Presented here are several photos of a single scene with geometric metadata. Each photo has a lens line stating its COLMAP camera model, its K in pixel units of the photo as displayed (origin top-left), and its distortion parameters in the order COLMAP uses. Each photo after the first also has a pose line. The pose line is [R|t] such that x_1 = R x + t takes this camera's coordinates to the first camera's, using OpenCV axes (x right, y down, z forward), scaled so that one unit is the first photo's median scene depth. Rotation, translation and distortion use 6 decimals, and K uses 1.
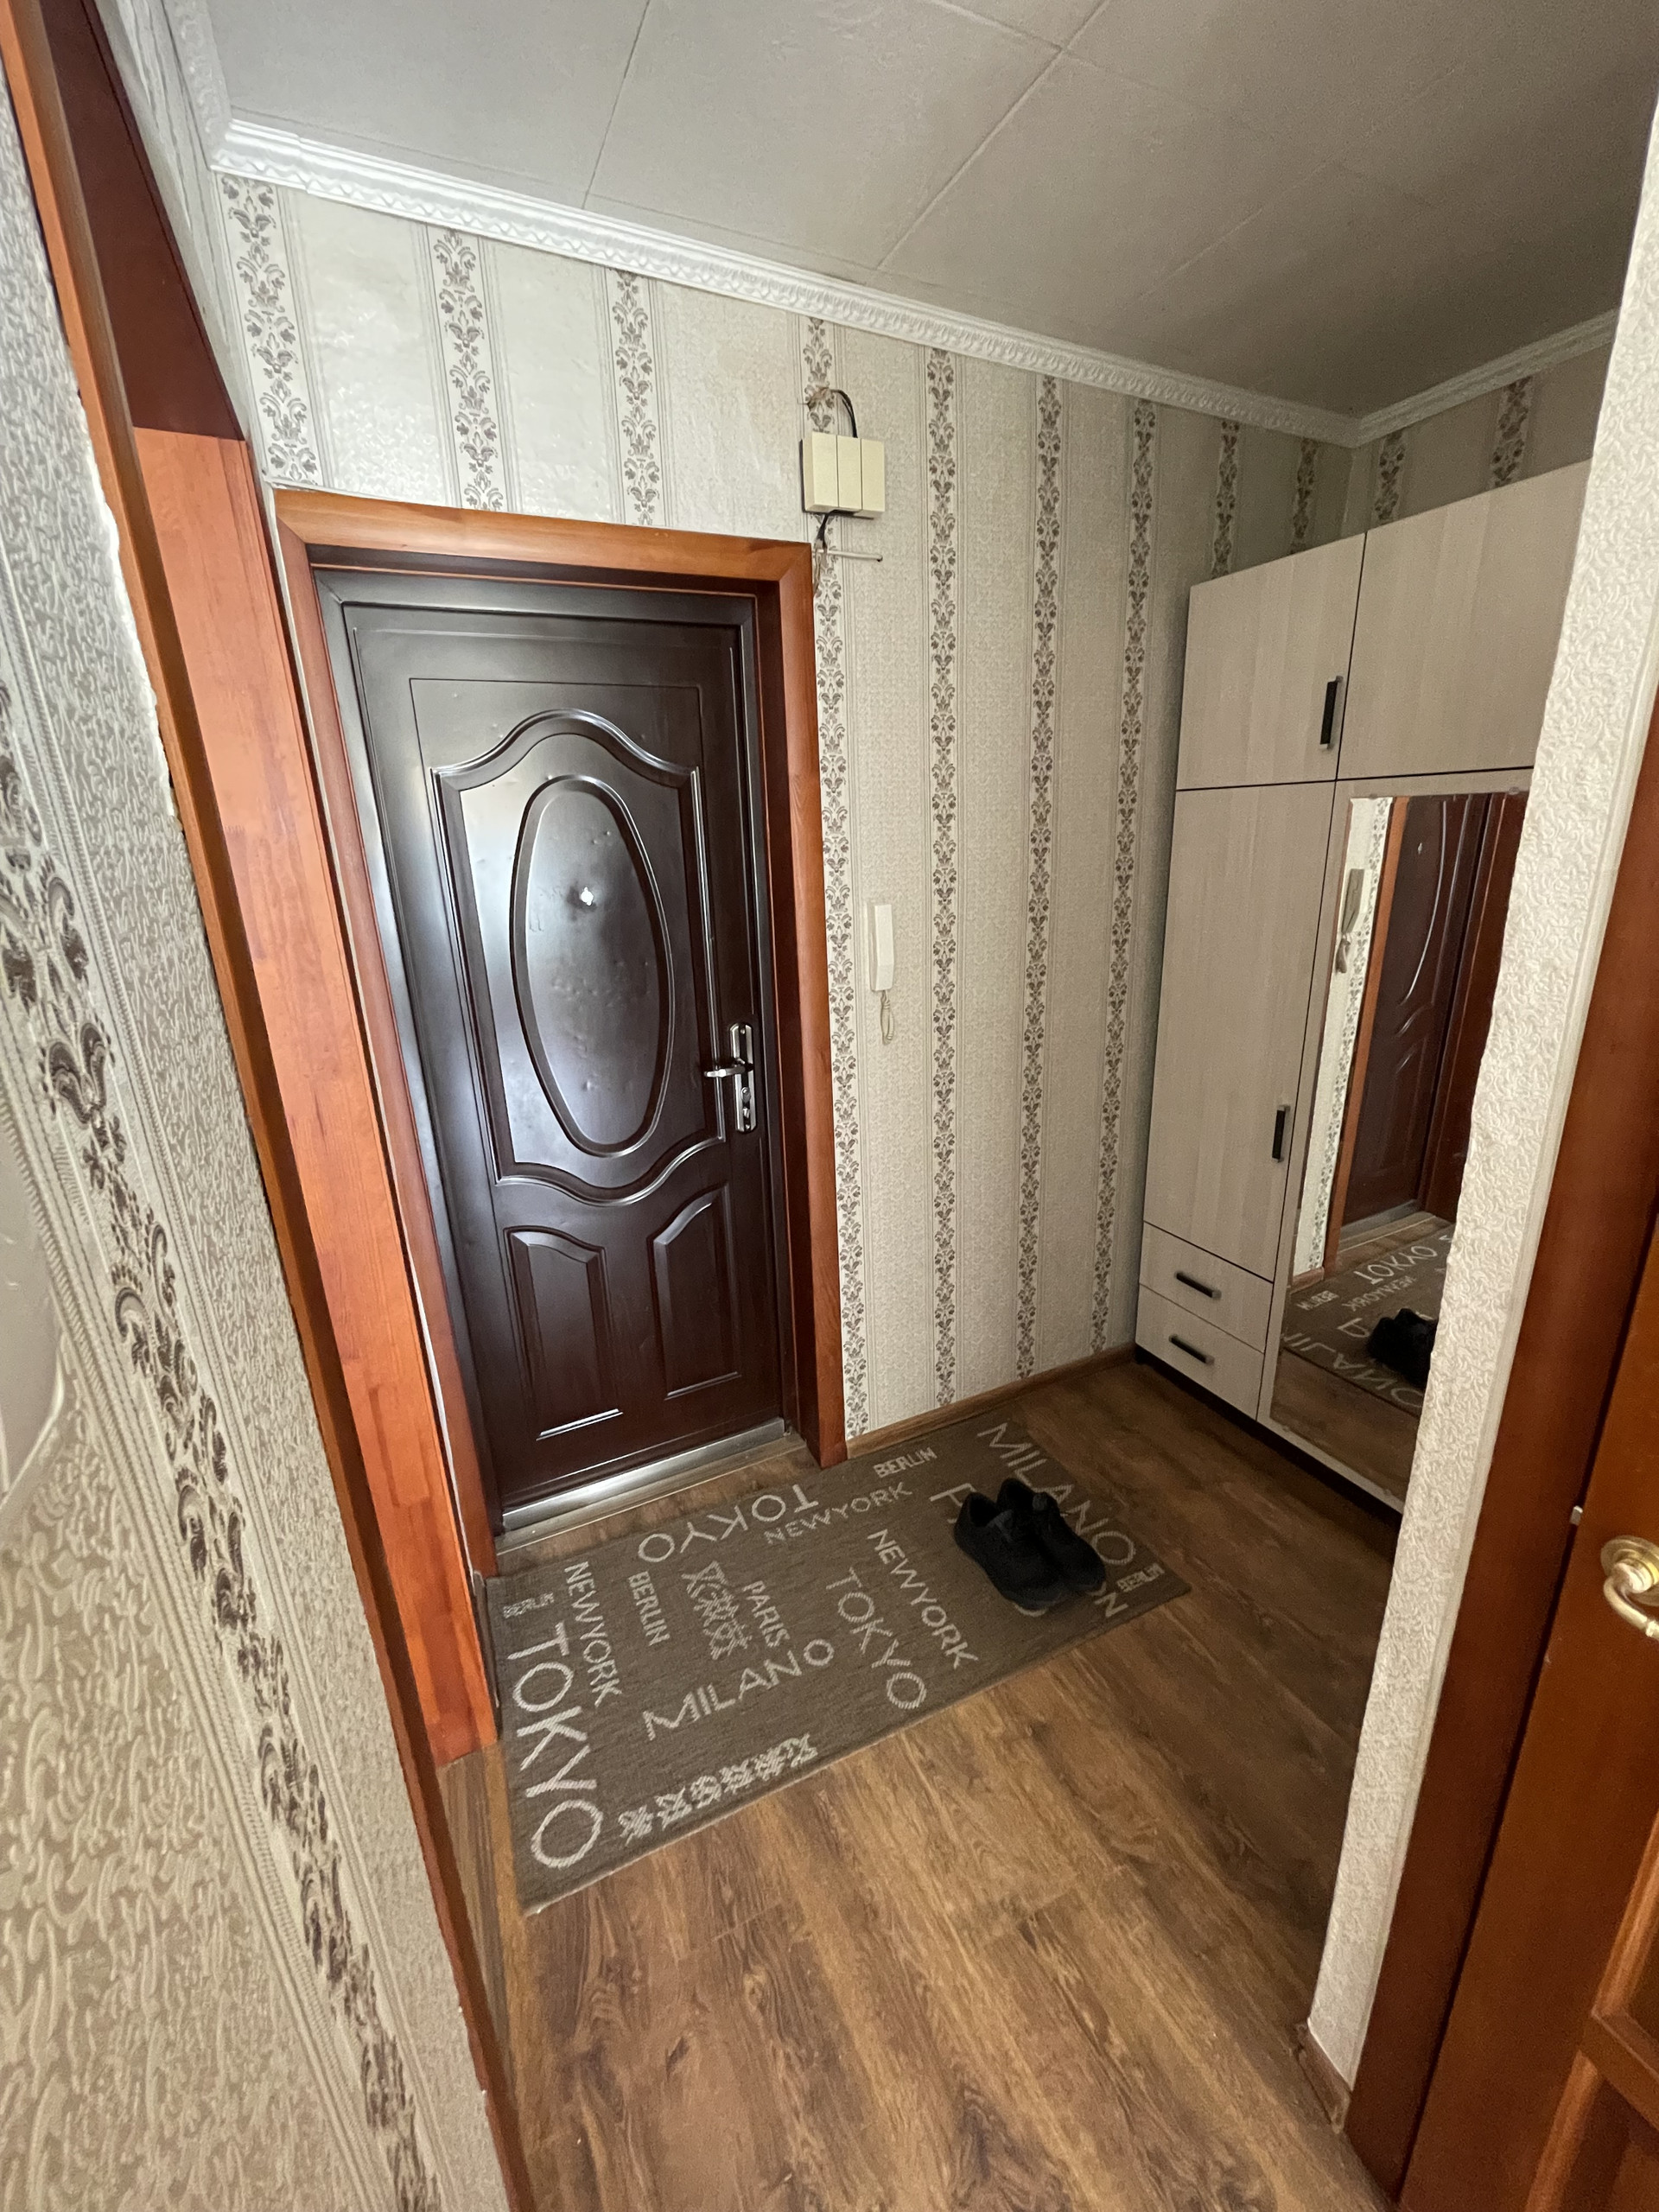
lens RADIAL K [[886.0, 0, 837.2], [0, 886.0, 1105.3], [0, 0, 1]] dist [0.001110, 0.000920]
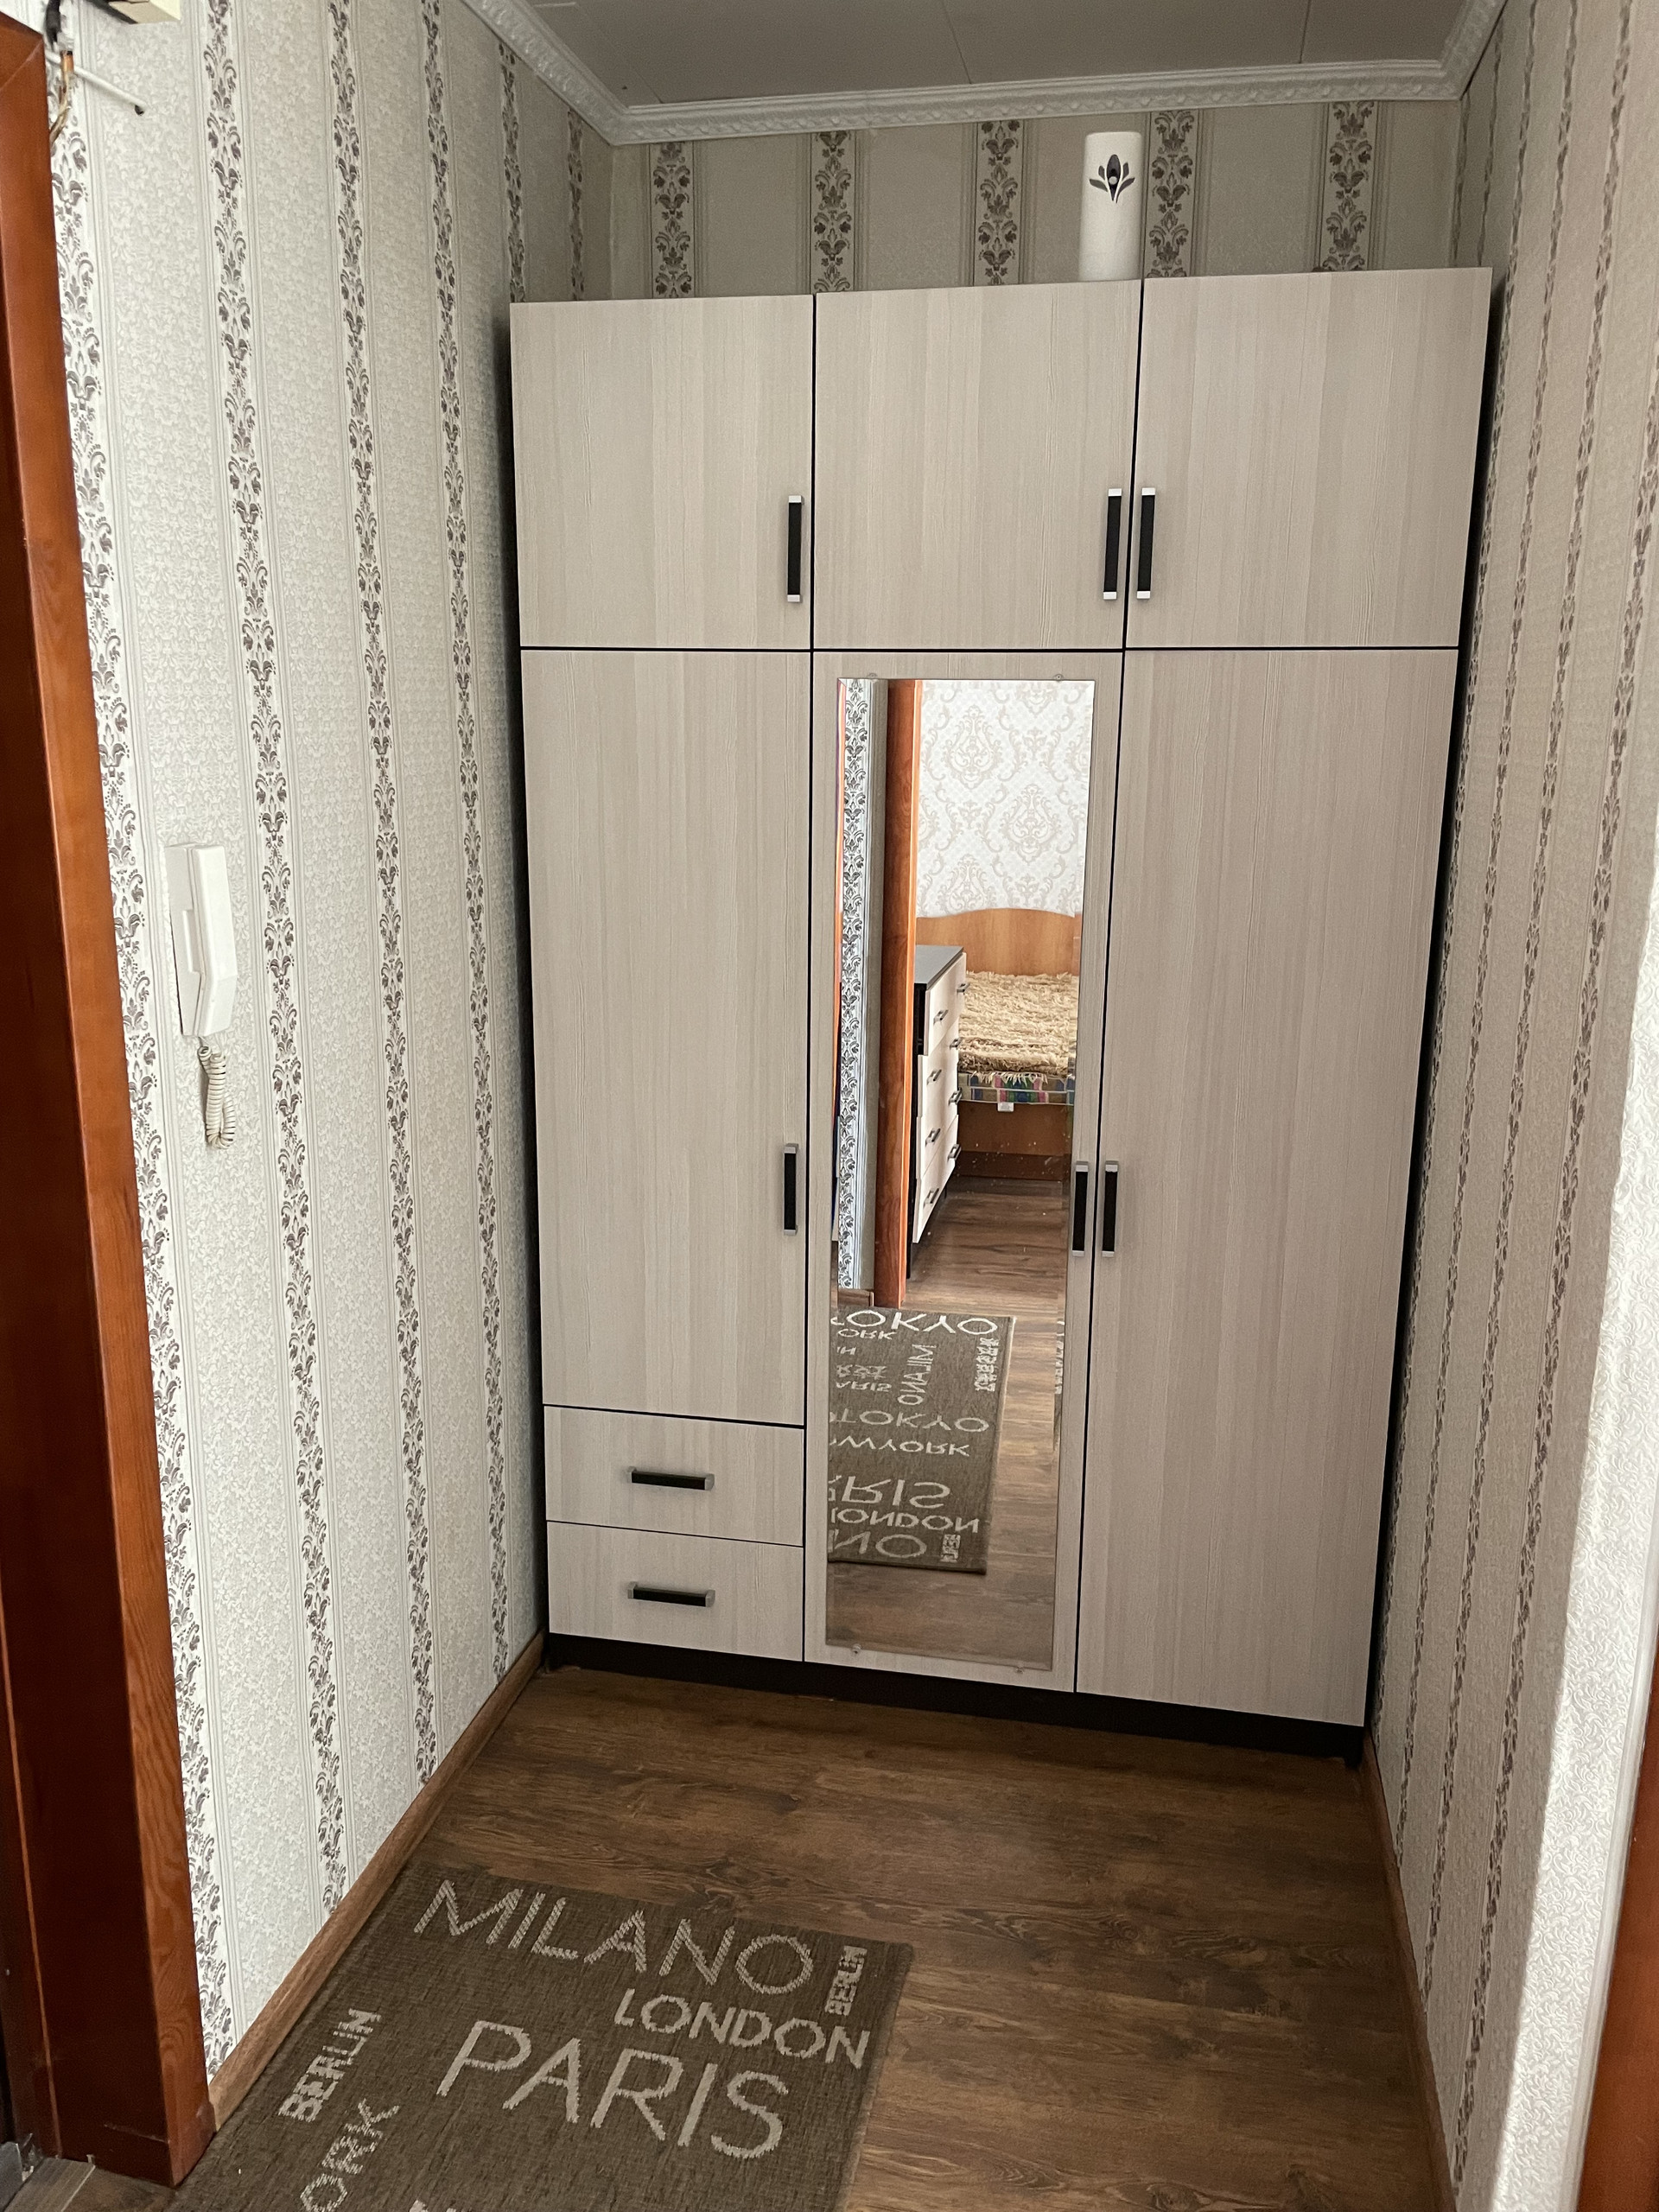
lens RADIAL K [[1696.6, 0, 823.1], [0, 1696.6, 1097.2], [0, 0, 1]] dist [0.032621, -0.020606]
pose [[0.618619, -0.139296, 0.773244, -0.406022], [0.204284, 0.978827, 0.012897, -0.042346], [-0.758669, 0.149983, 0.633977, 0.198819]]
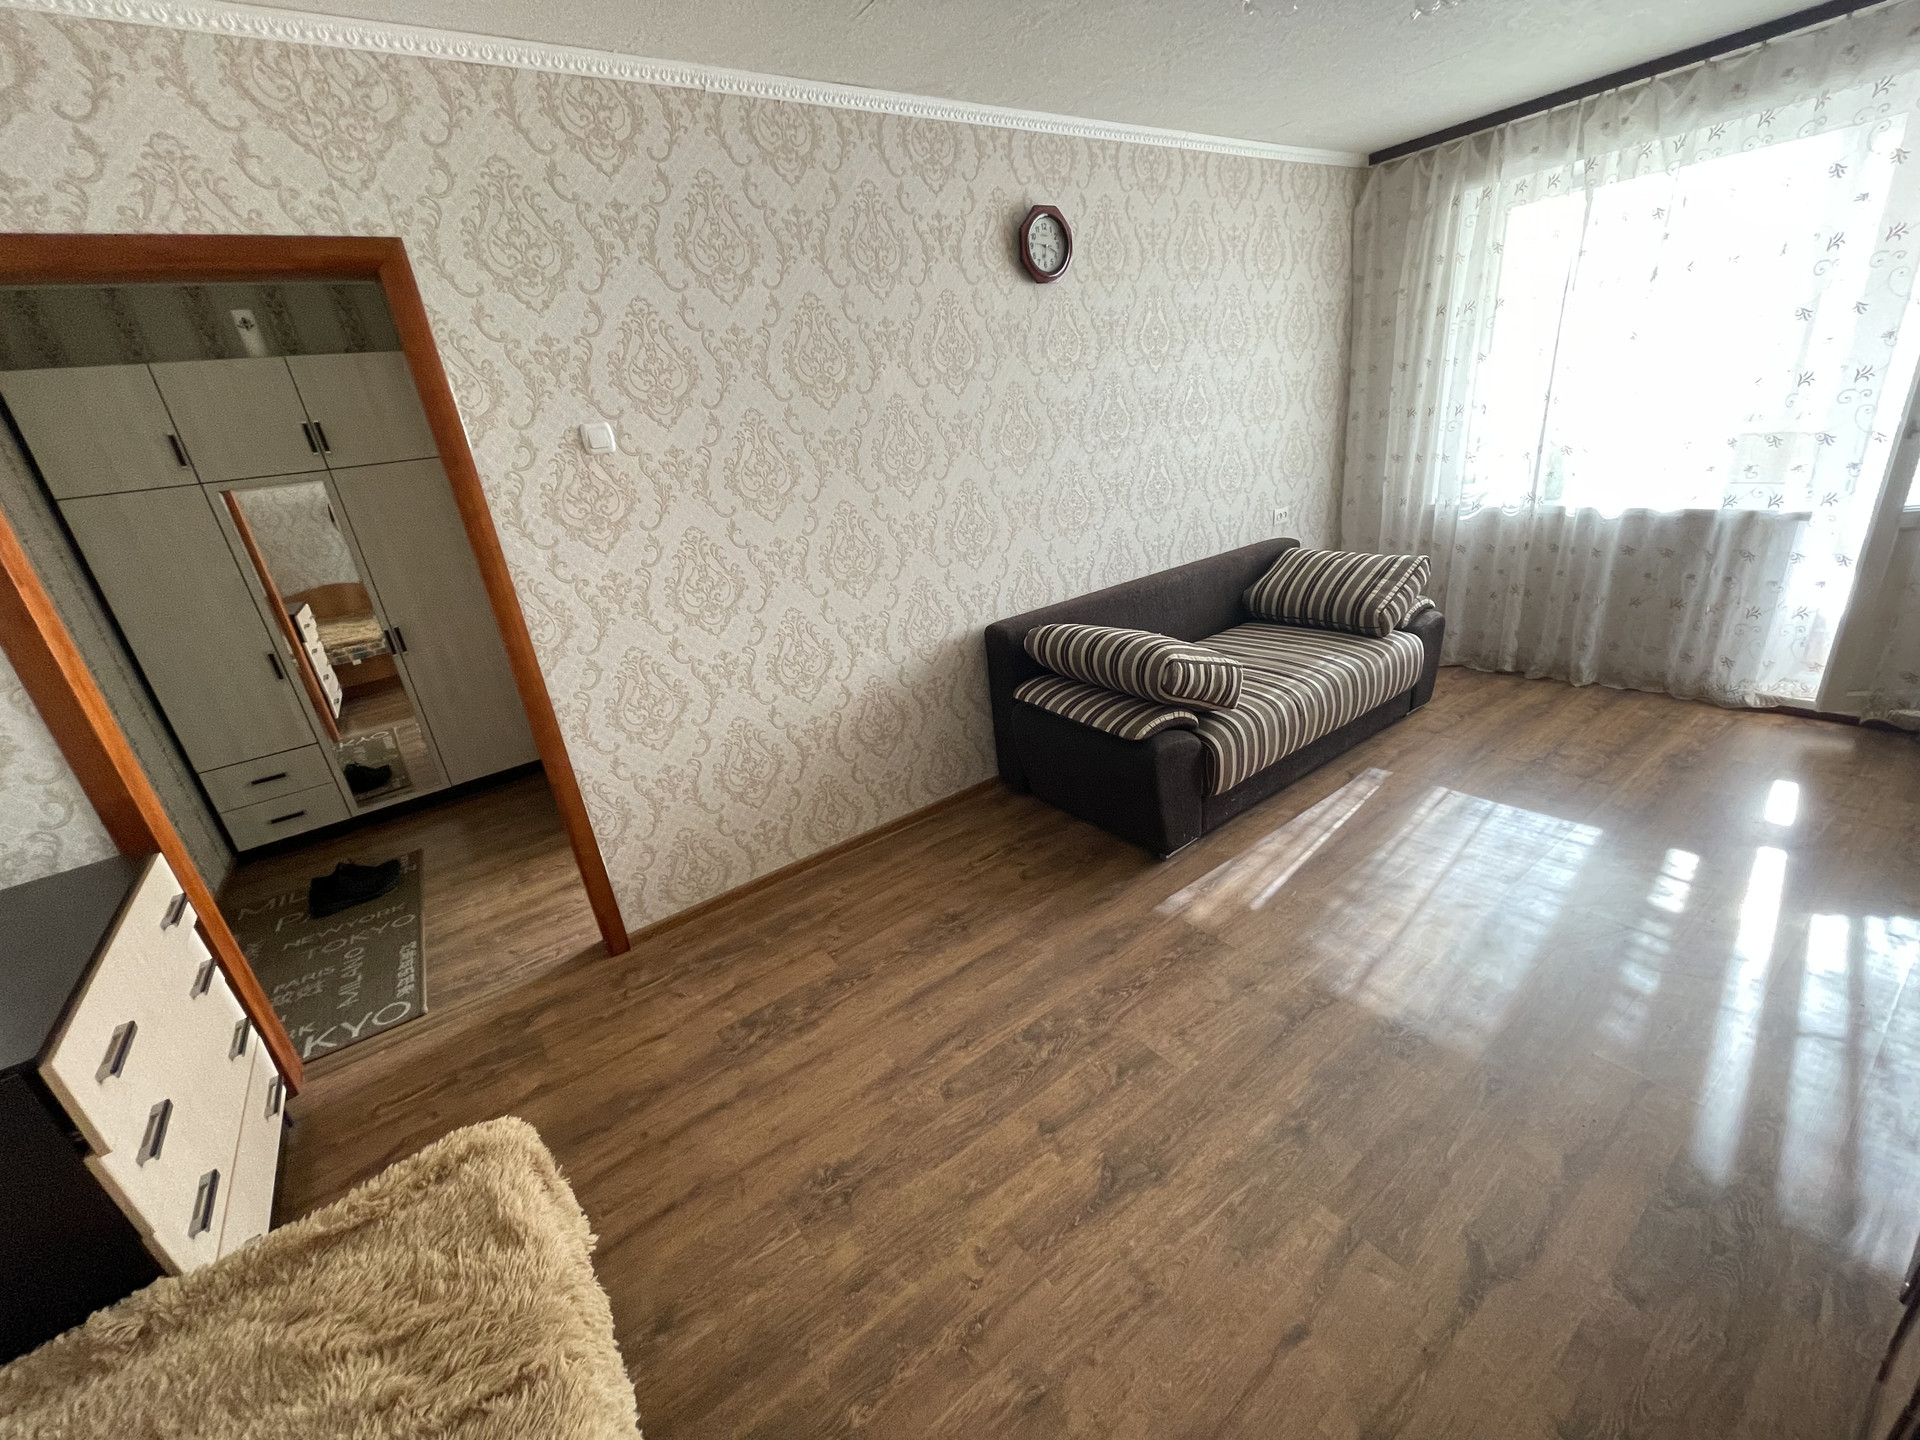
lens RADIAL K [[769.1, 0, 950.2], [0, 769.1, 712.4], [0, 0, 1]] dist [0.001110, 0.000920]
pose [[-0.148301, -0.308412, 0.939621, -1.253271], [0.407644, 0.846590, 0.342216, 0.137066], [-0.901018, 0.433782, 0.000172, -0.242983]]
